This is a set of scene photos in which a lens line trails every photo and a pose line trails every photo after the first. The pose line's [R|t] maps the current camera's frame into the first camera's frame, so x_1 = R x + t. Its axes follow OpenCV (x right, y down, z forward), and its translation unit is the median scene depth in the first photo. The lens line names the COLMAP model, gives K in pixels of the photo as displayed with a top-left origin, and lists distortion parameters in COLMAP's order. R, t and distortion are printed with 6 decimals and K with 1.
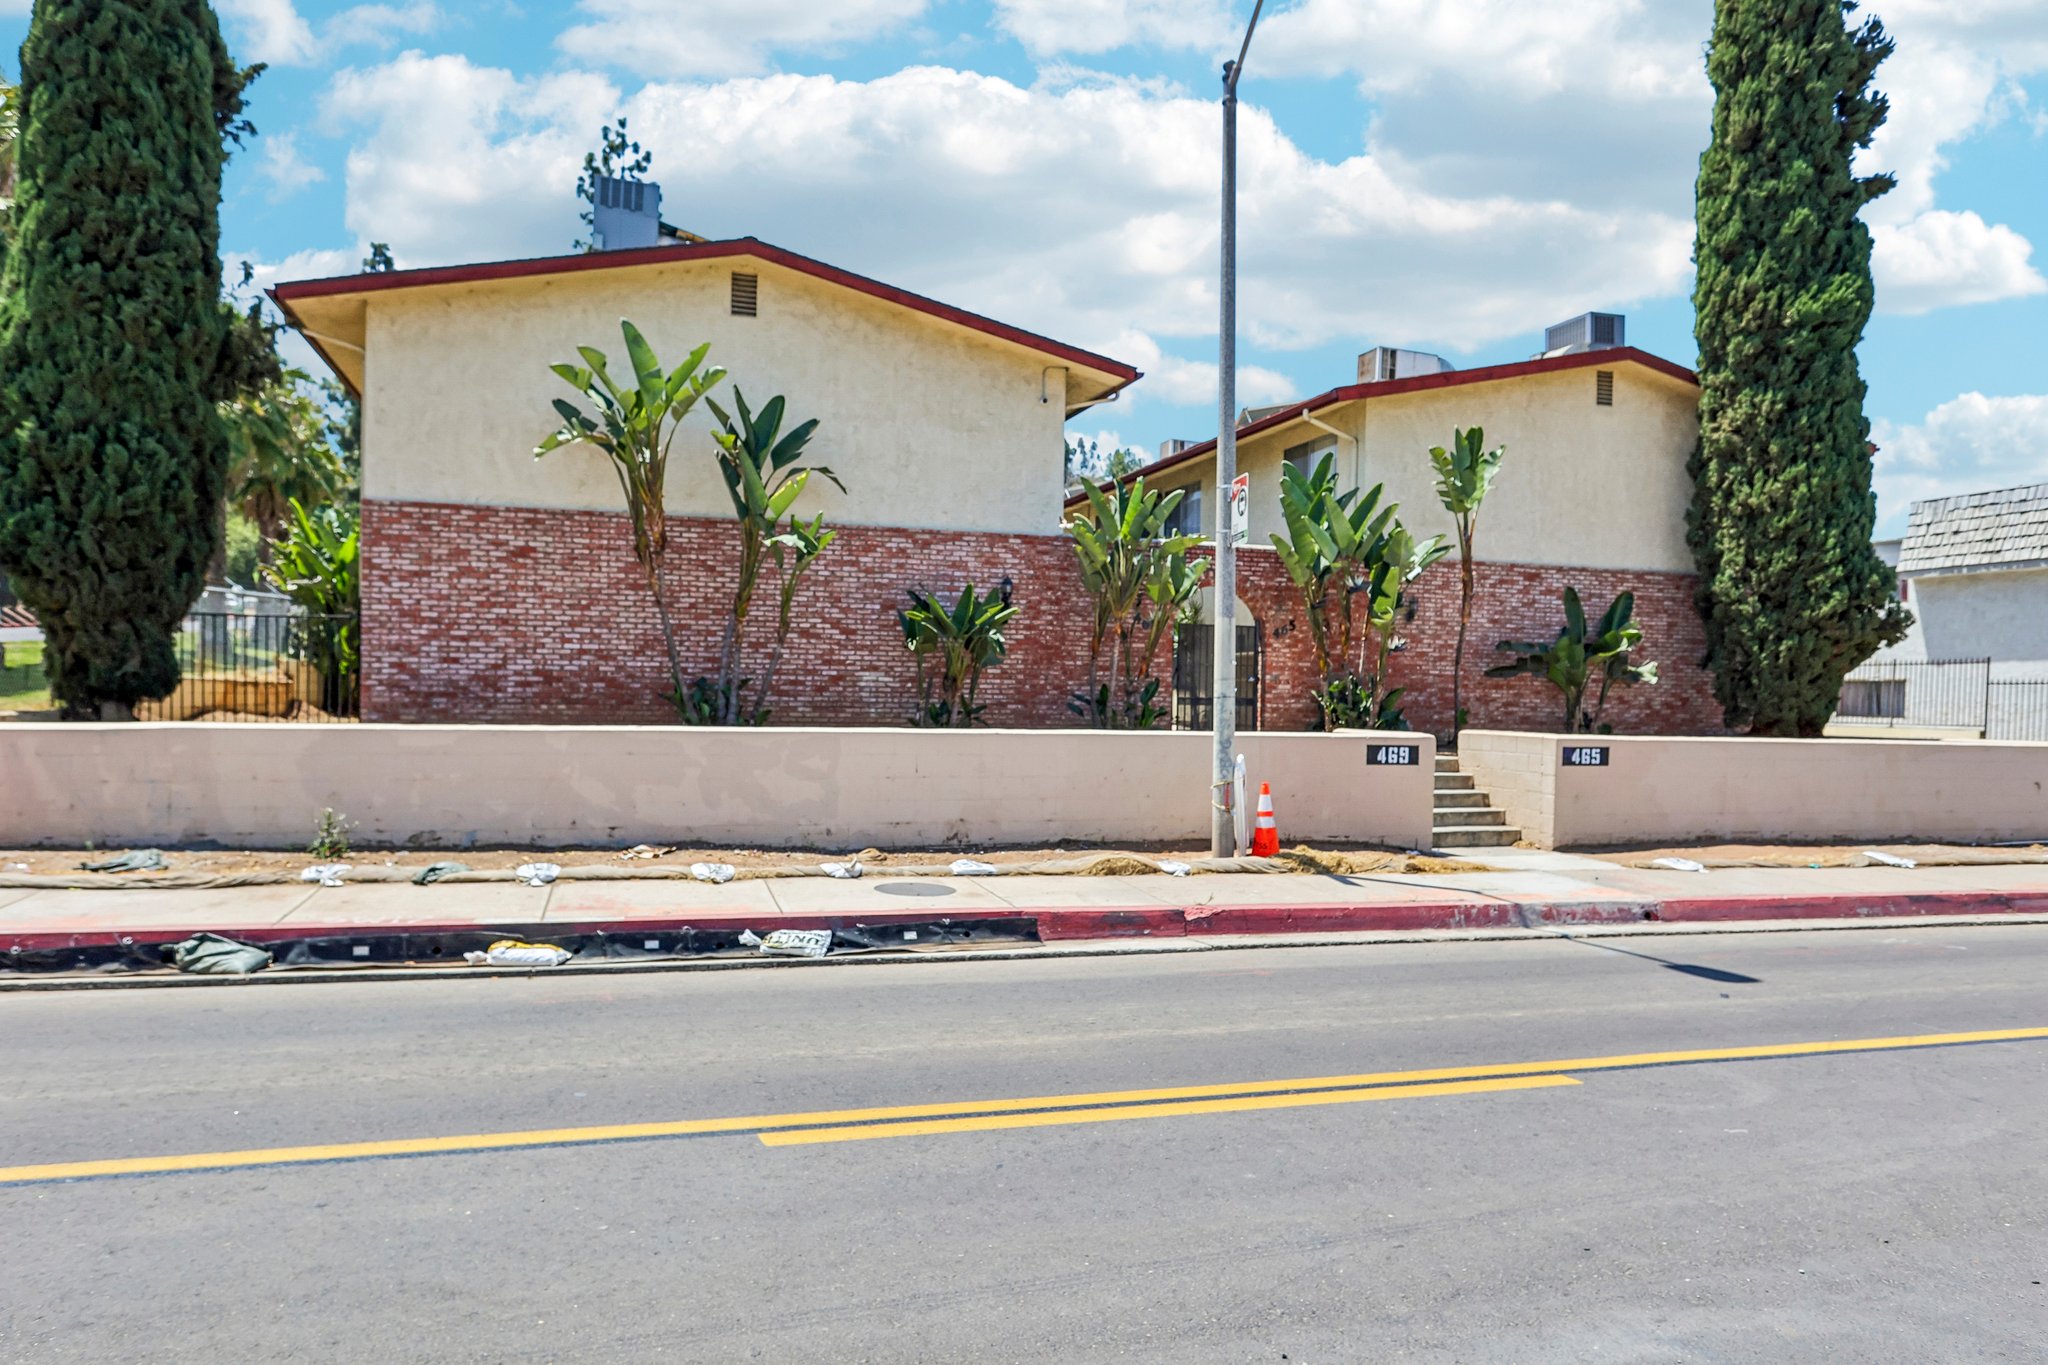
lens RADIAL K [[1304.3, 0, 1012.3], [0, 1304.3, 760.9], [0, 0, 1]] dist [-0.006000, 0.002094]
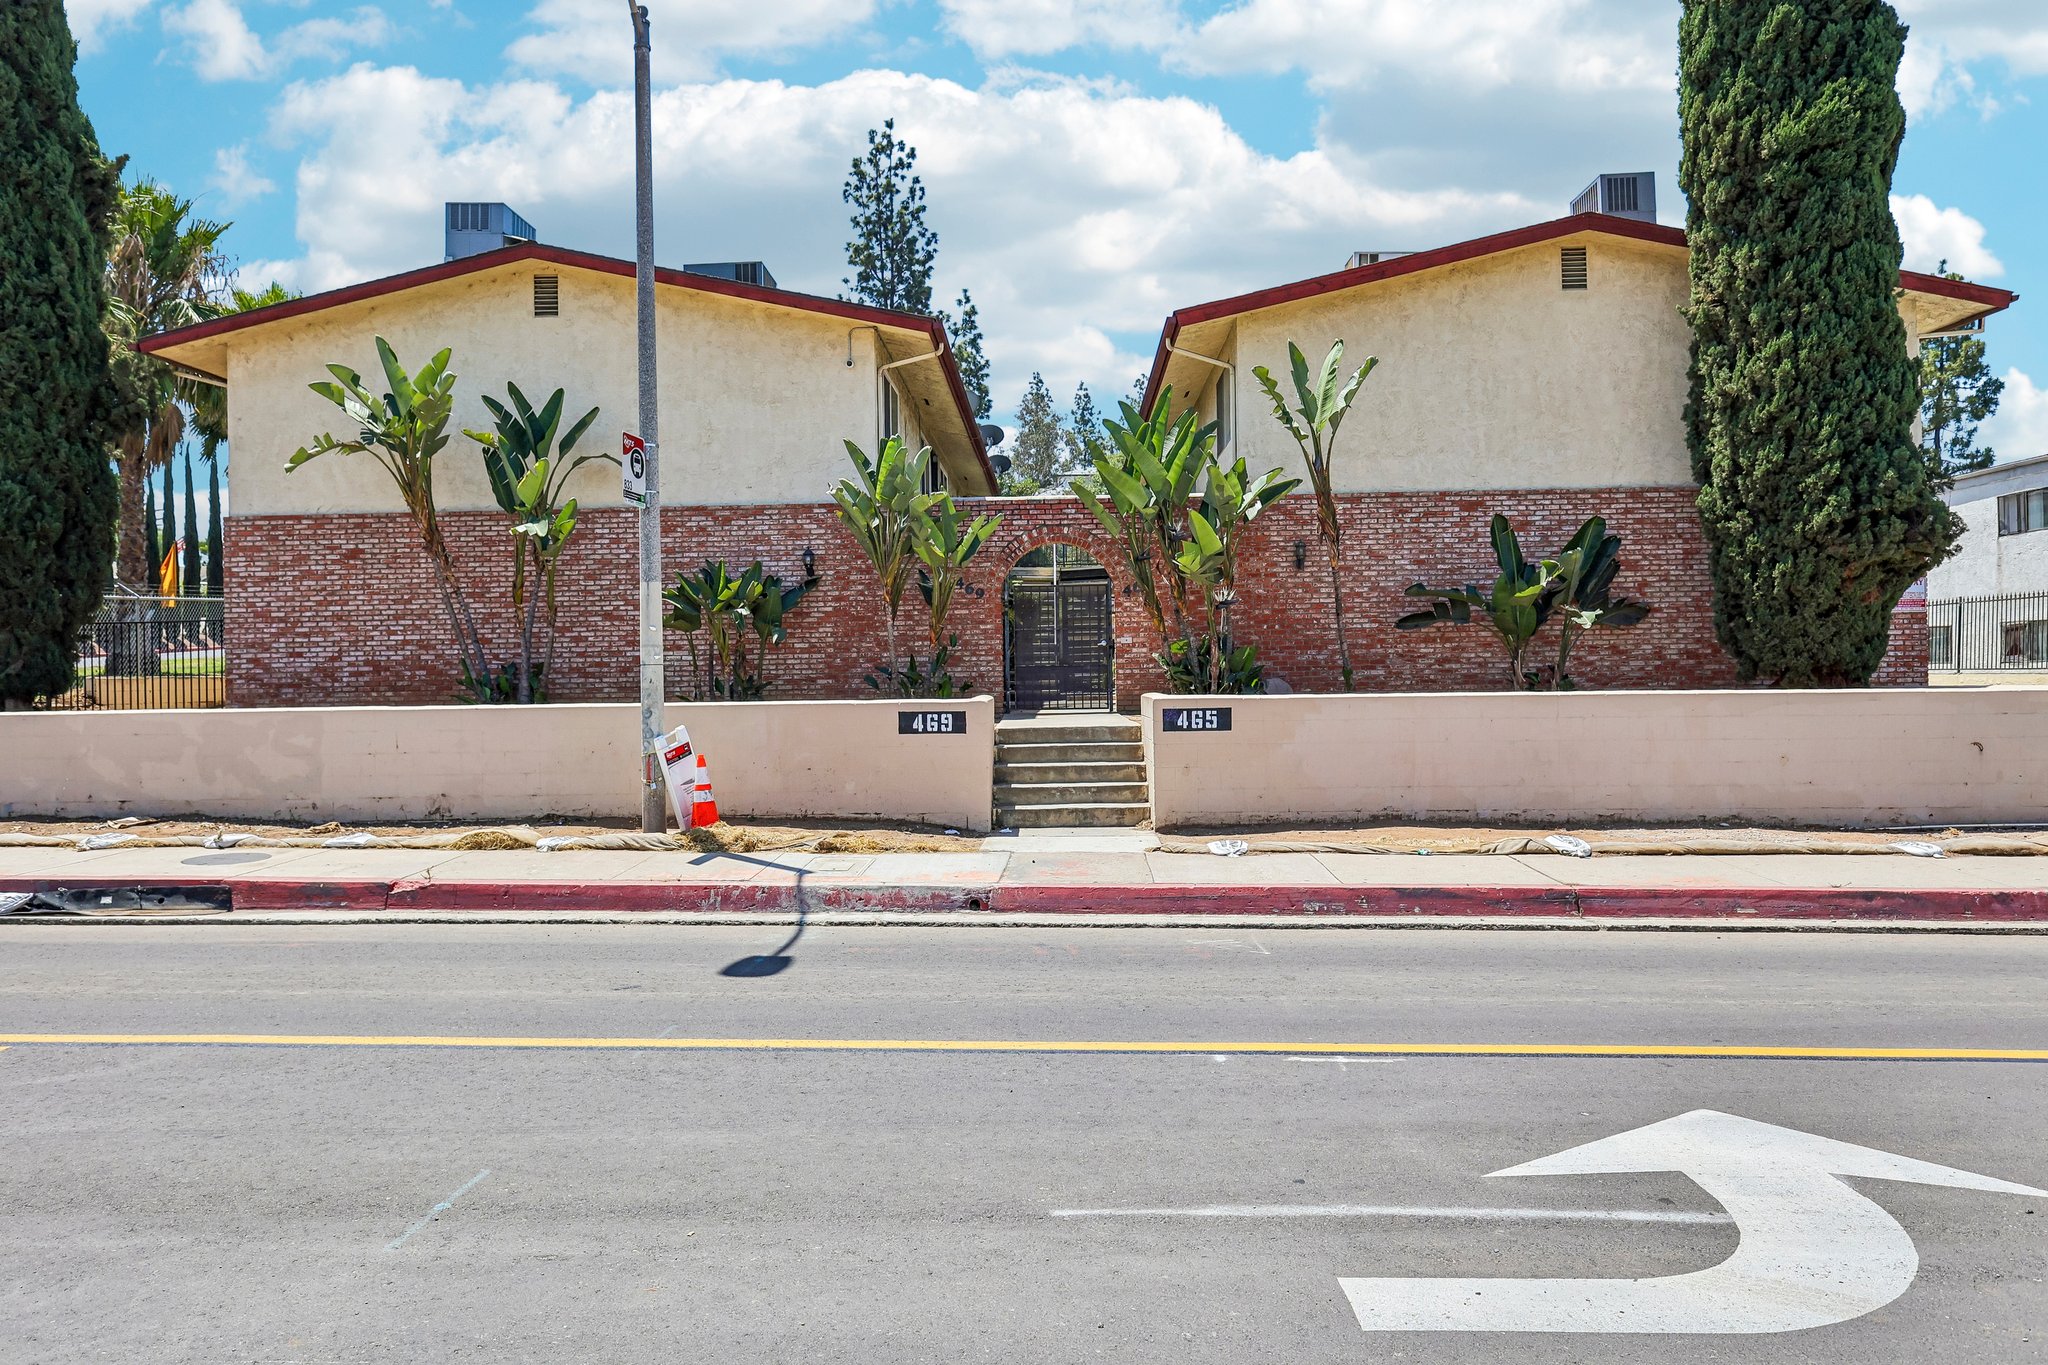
lens RADIAL K [[1370.9, 0, 1026.4], [0, 1370.9, 701.8], [0, 0, 1]] dist [0.012145, -0.007539]
pose [[0.939197, -0.025074, -0.342463, 0.549879], [0.014294, 0.999321, -0.033968, 0.011697], [0.343082, 0.027008, 0.938917, 0.109613]]
